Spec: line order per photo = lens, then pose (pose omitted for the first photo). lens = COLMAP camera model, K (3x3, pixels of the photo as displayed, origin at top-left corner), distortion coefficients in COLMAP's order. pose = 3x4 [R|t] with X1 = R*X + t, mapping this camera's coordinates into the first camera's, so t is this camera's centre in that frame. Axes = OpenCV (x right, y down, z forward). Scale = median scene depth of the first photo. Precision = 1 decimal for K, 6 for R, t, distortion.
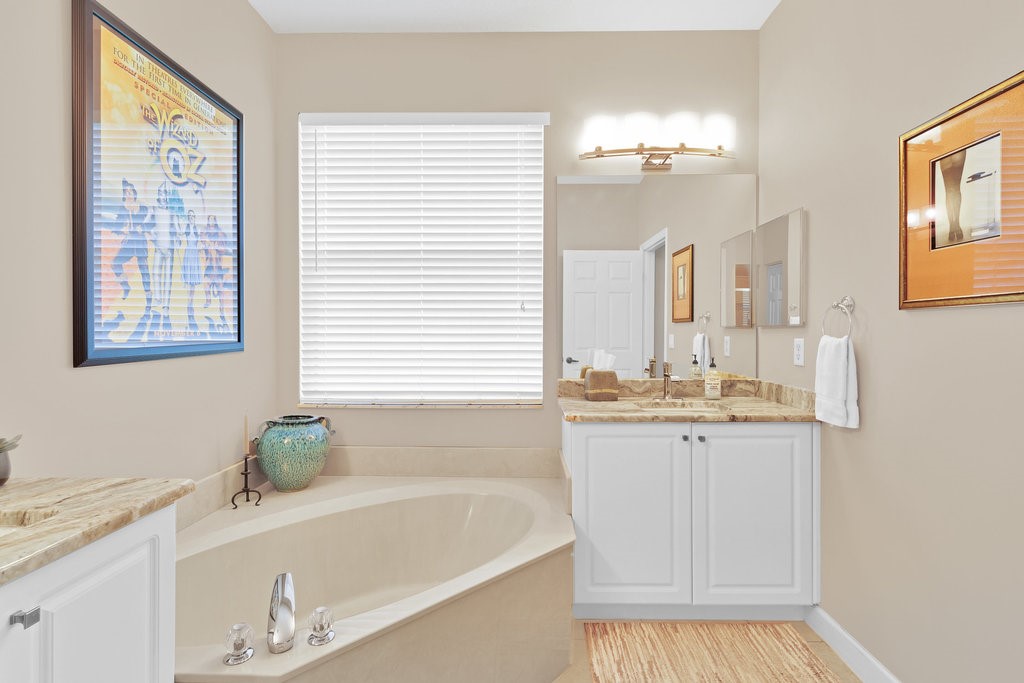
lens RADIAL K [[486.6, 0, 513.3], [0, 486.6, 336.8], [0, 0, 1]] dist [0.003464, -0.001824]
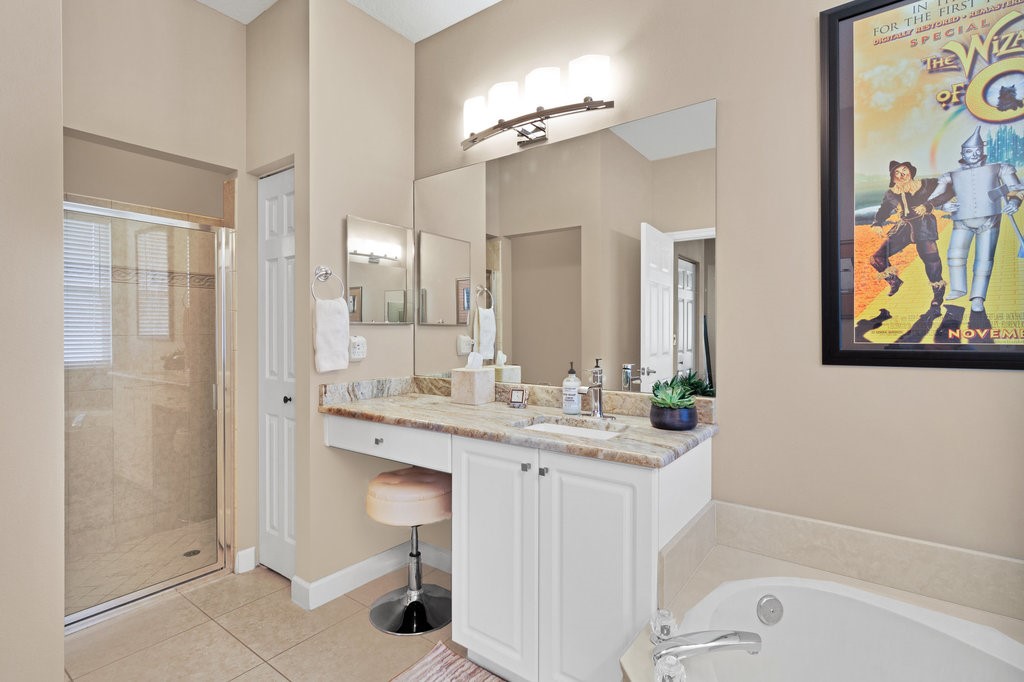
lens RADIAL K [[486.6, 0, 512.9], [0, 486.6, 336.1], [0, 0, 1]] dist [0.003464, -0.001824]
pose [[-0.584768, -0.001149, -0.811199, 0.313994], [-0.011134, 0.999916, 0.006609, -0.000822], [0.811124, 0.012897, -0.584732, 0.891417]]
